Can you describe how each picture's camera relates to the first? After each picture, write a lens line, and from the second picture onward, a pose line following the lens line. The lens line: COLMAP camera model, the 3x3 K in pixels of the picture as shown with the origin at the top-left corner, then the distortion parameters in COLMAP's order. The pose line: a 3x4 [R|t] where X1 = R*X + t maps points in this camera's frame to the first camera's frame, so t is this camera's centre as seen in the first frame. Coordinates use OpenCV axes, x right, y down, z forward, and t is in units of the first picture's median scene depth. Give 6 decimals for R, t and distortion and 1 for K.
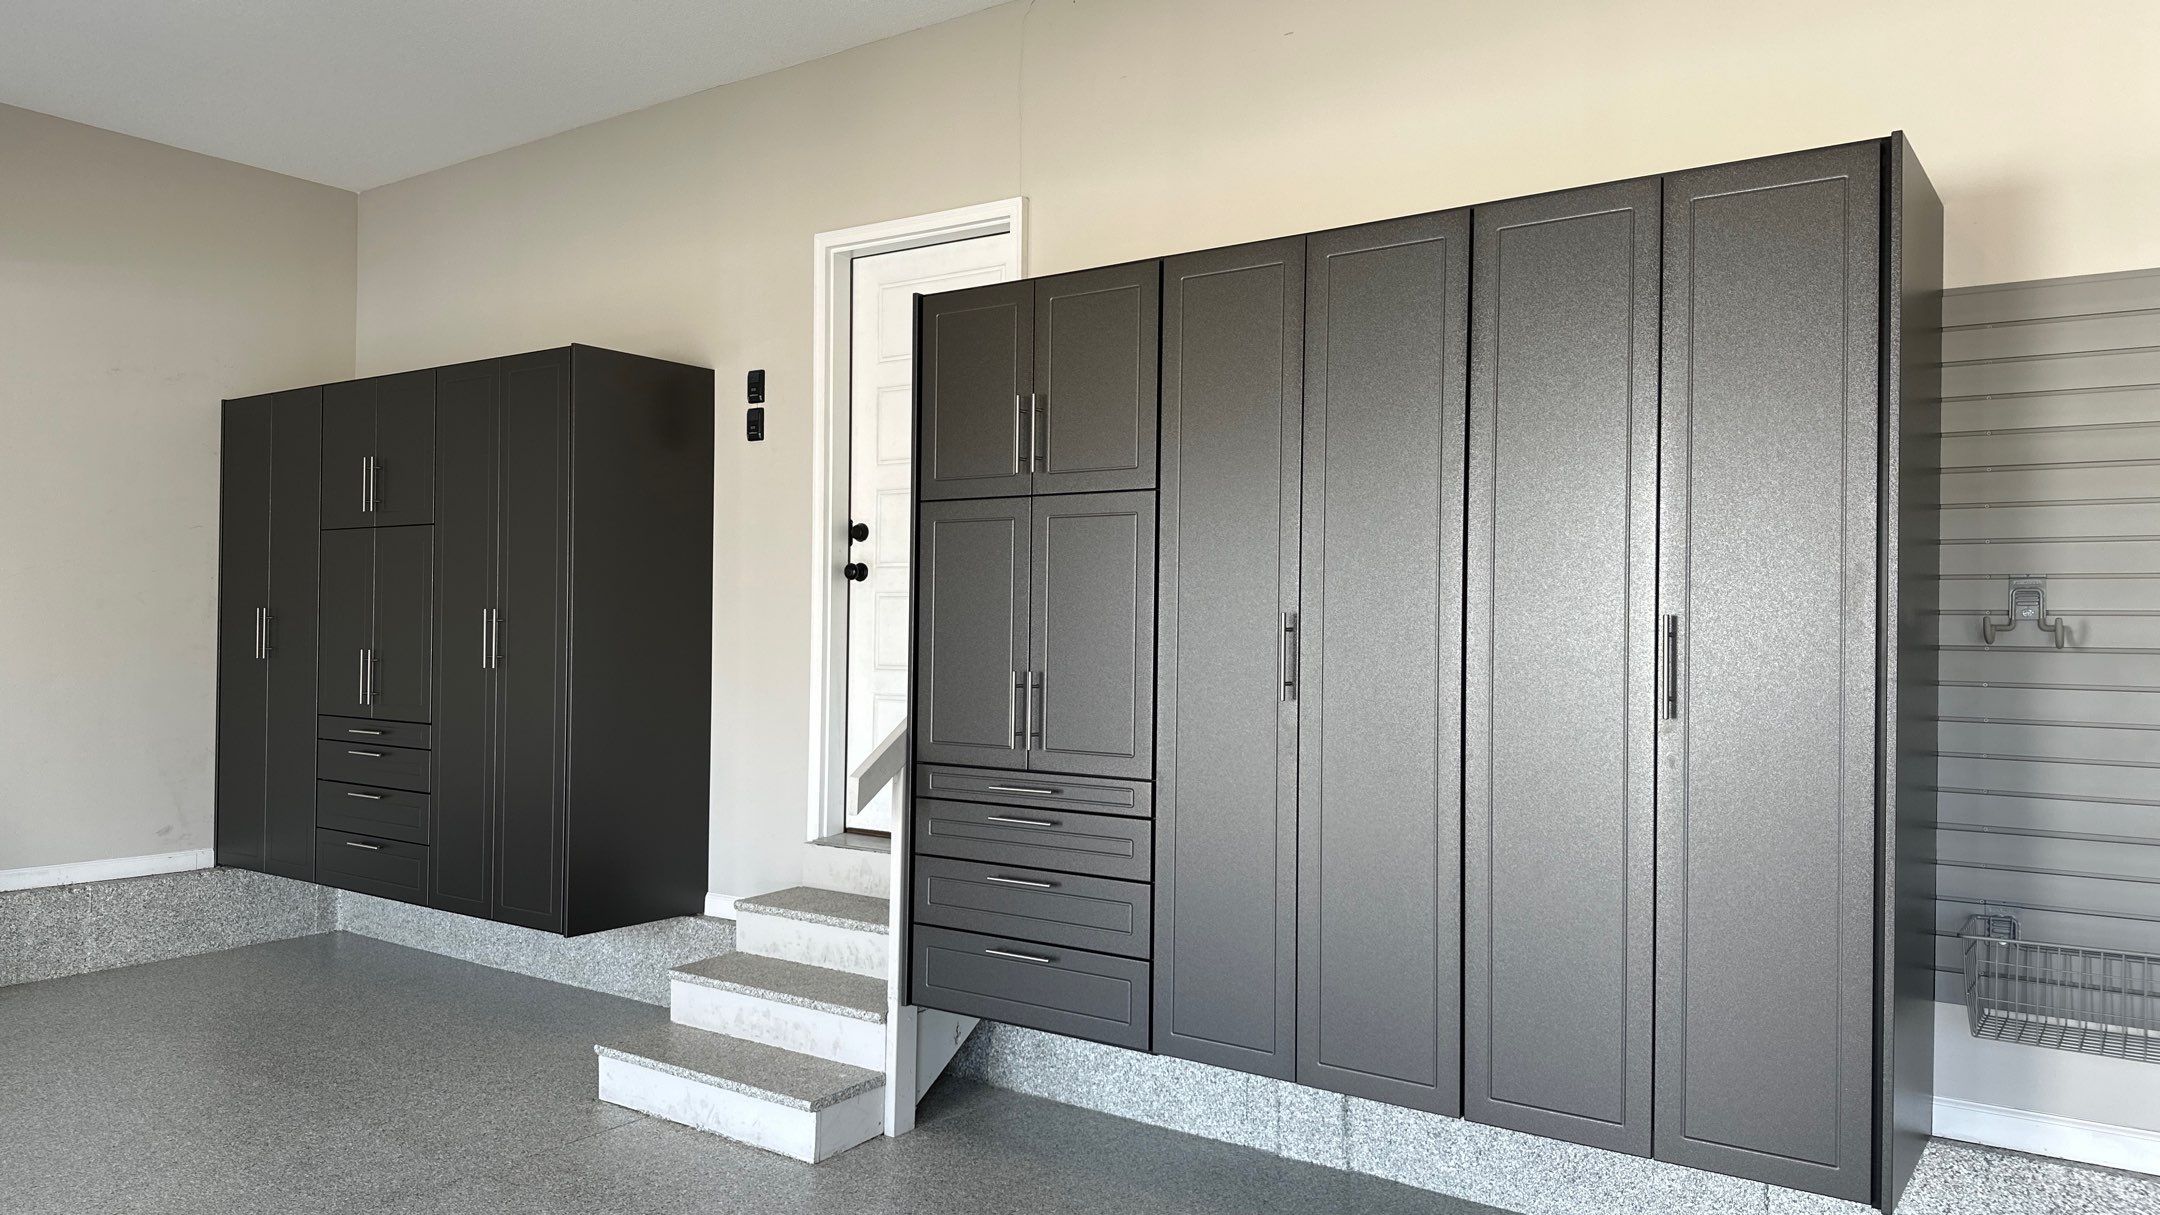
lens RADIAL K [[1513.4, 0, 1081.2], [0, 1513.4, 606.0], [0, 0, 1]] dist [0.066892, -0.083187]
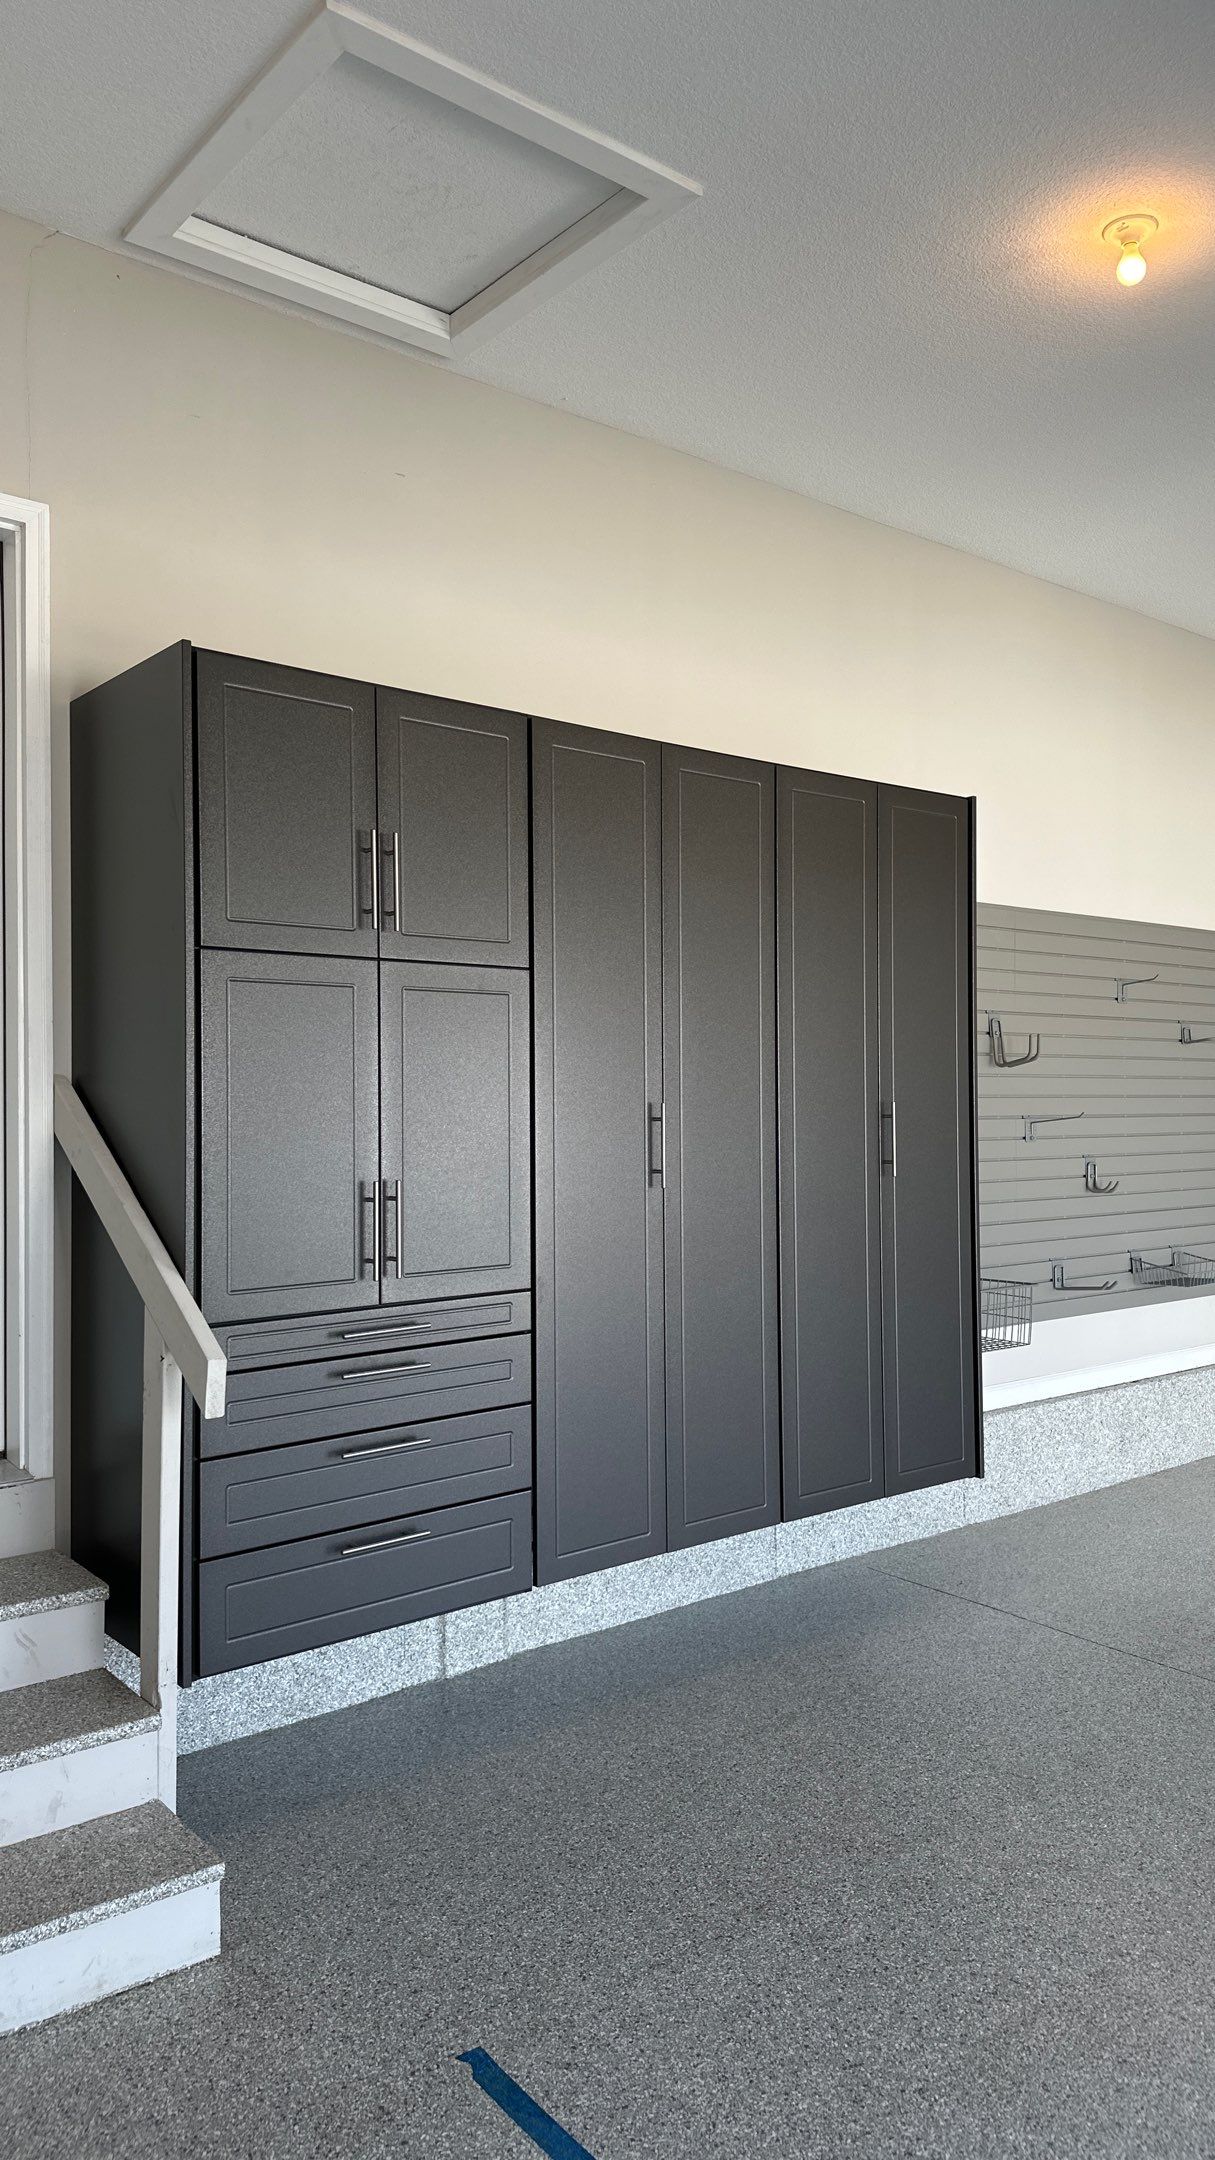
lens RADIAL K [[1513.4, 0, 614.1], [0, 1513.4, 1086.0], [0, 0, 1]] dist [0.066892, -0.083187]
pose [[0.255393, -0.004876, 0.966825, -0.707443], [-0.005656, 0.999963, 0.006537, -0.011144], [-0.966821, -0.007137, 0.255356, 0.622026]]
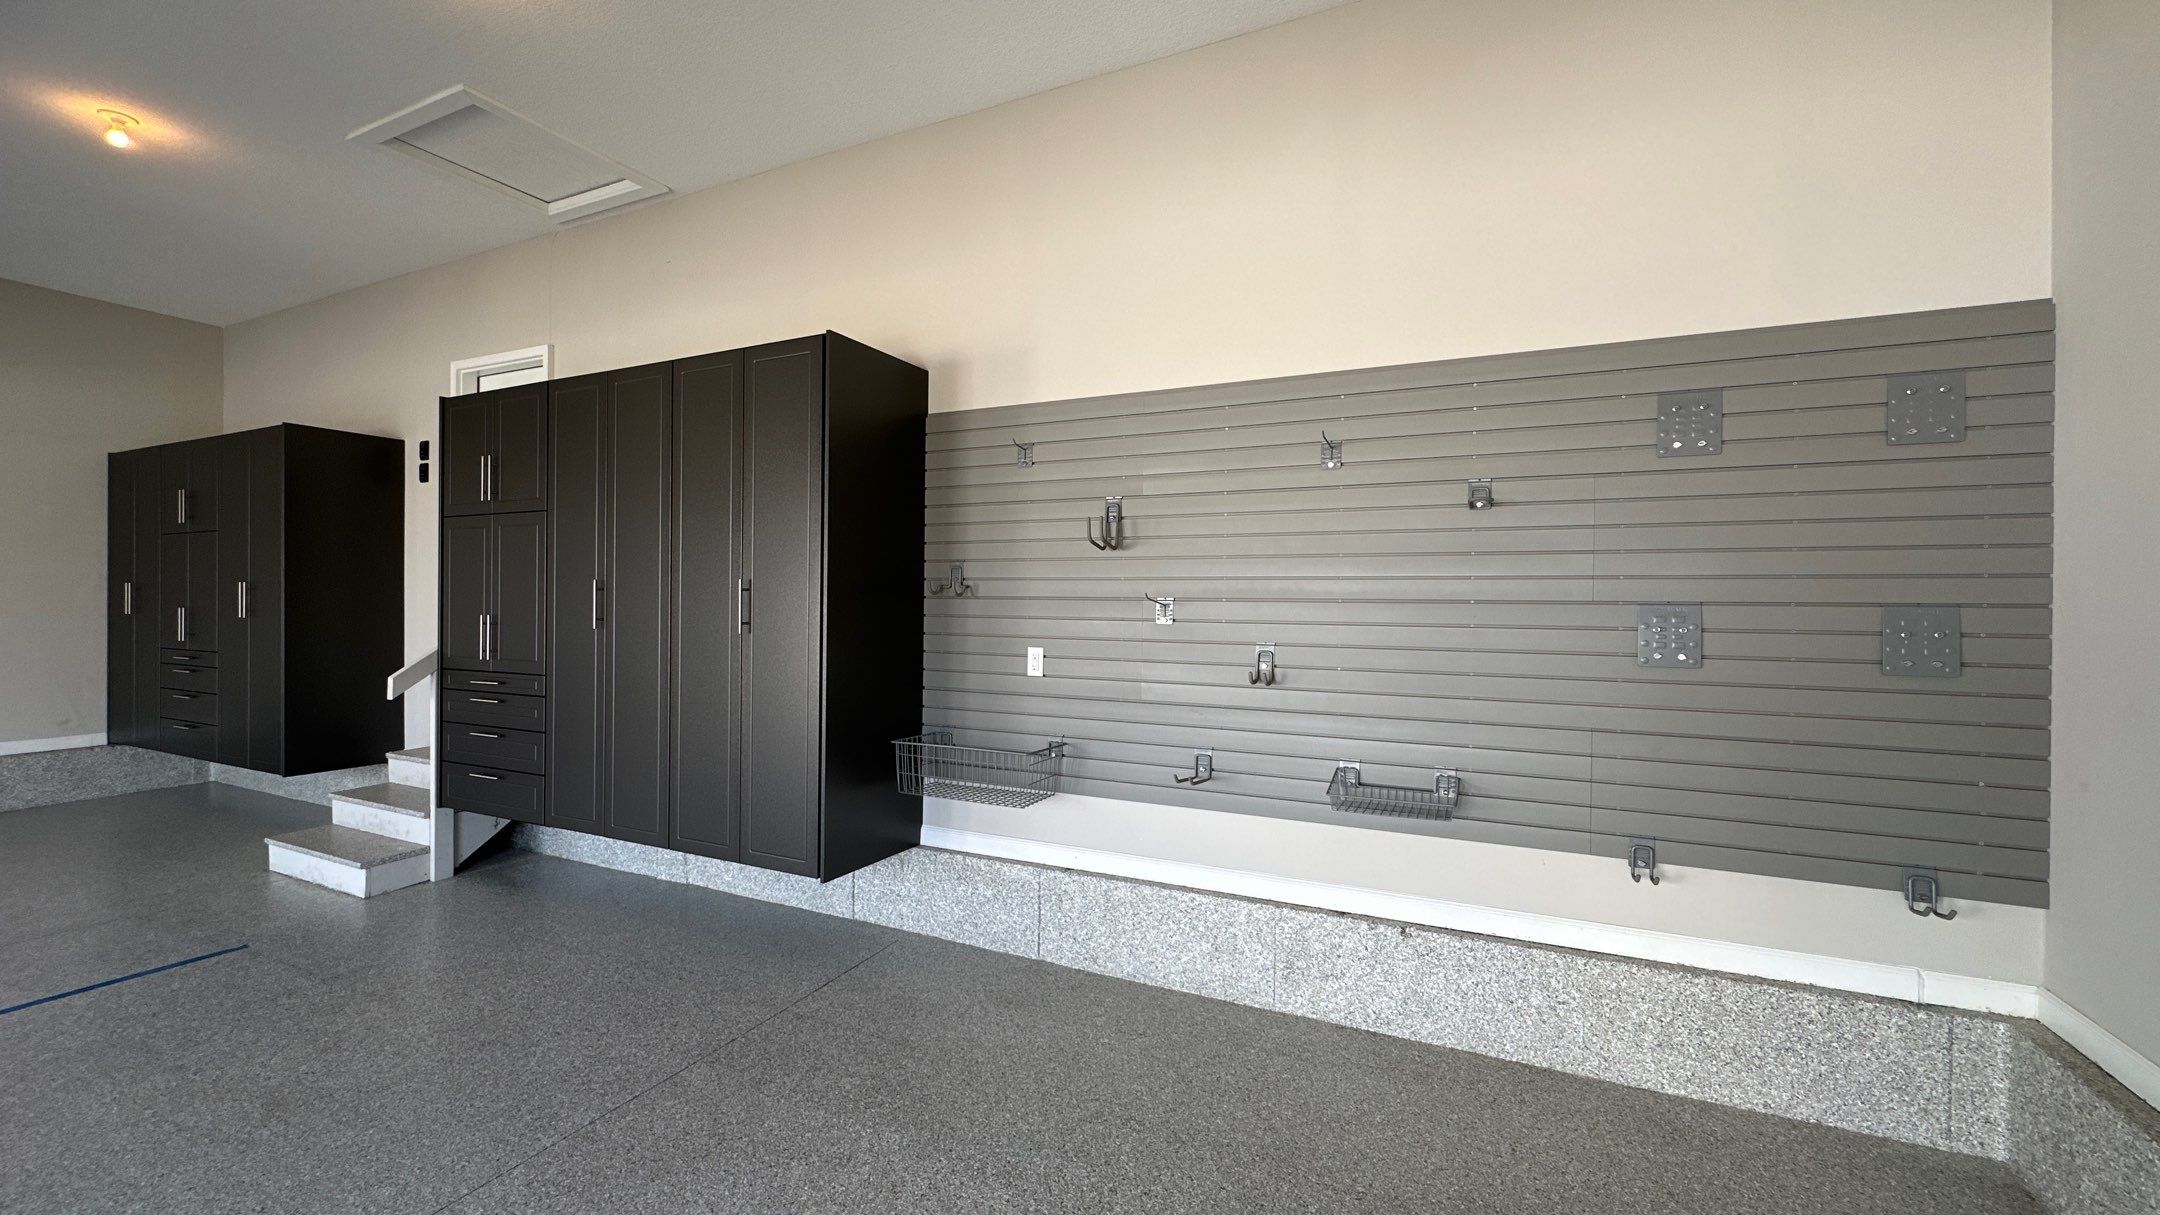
lens RADIAL K [[858.4, 0, 1085.2], [0, 858.4, 610.4], [0, 0, 1]] dist [-0.002697, 0.000526]
pose [[0.984518, -0.004701, 0.175221, 0.428726], [0.000604, 0.999725, 0.023424, 0.013900], [-0.175283, -0.022955, 0.984250, -0.088648]]
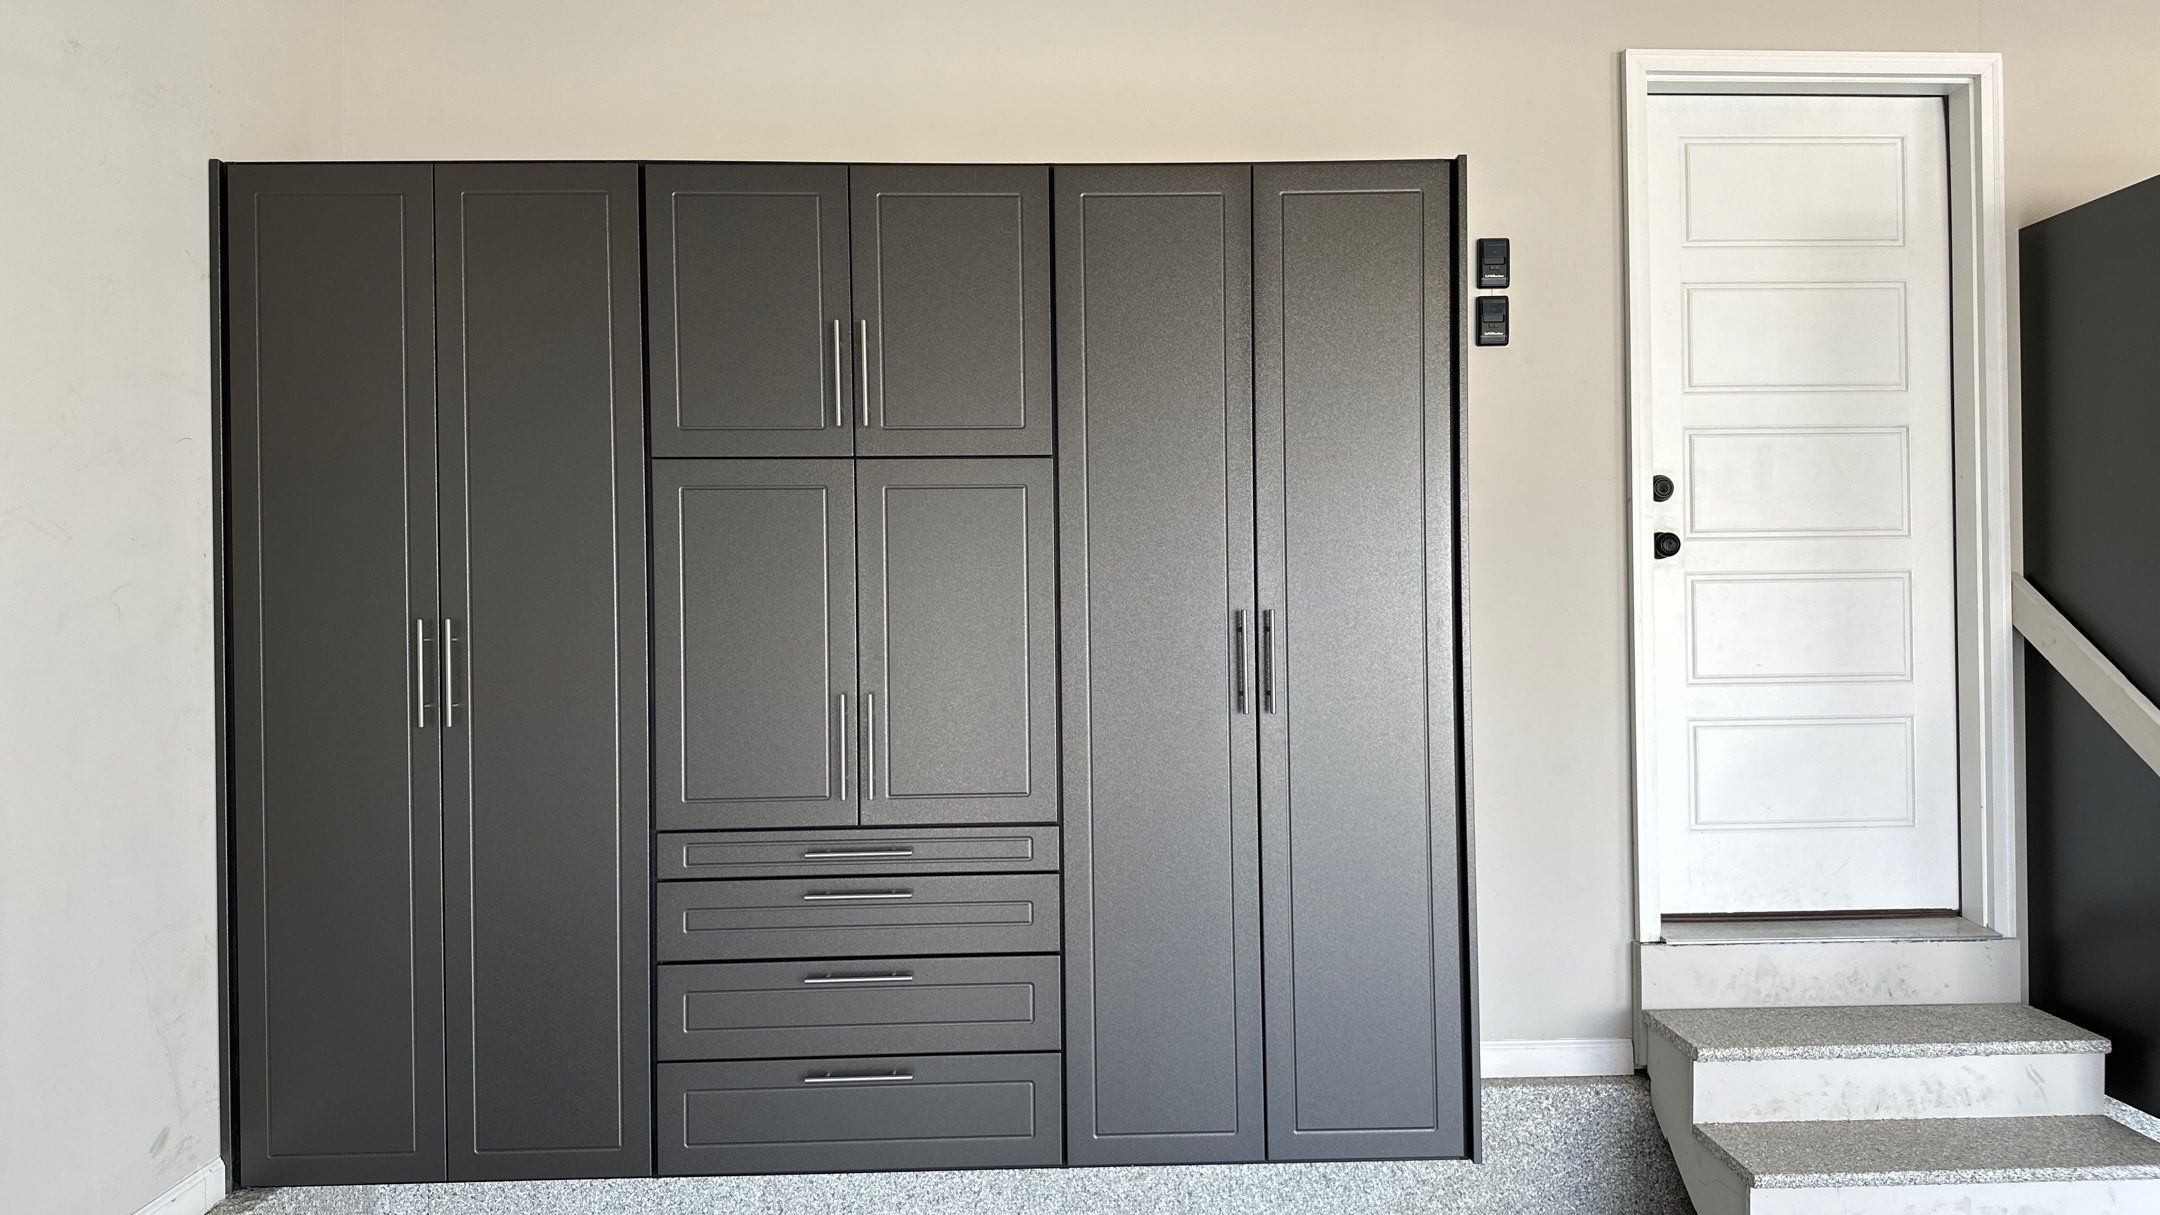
lens RADIAL K [[1593.2, 0, 1105.2], [0, 1593.2, 617.6], [0, 0, 1]] dist [0.011374, 0.002126]
pose [[0.787290, -0.019240, 0.616282, -0.968331], [0.014691, 0.999815, 0.012447, -0.003327], [-0.616408, -0.000746, 0.787427, 0.703927]]
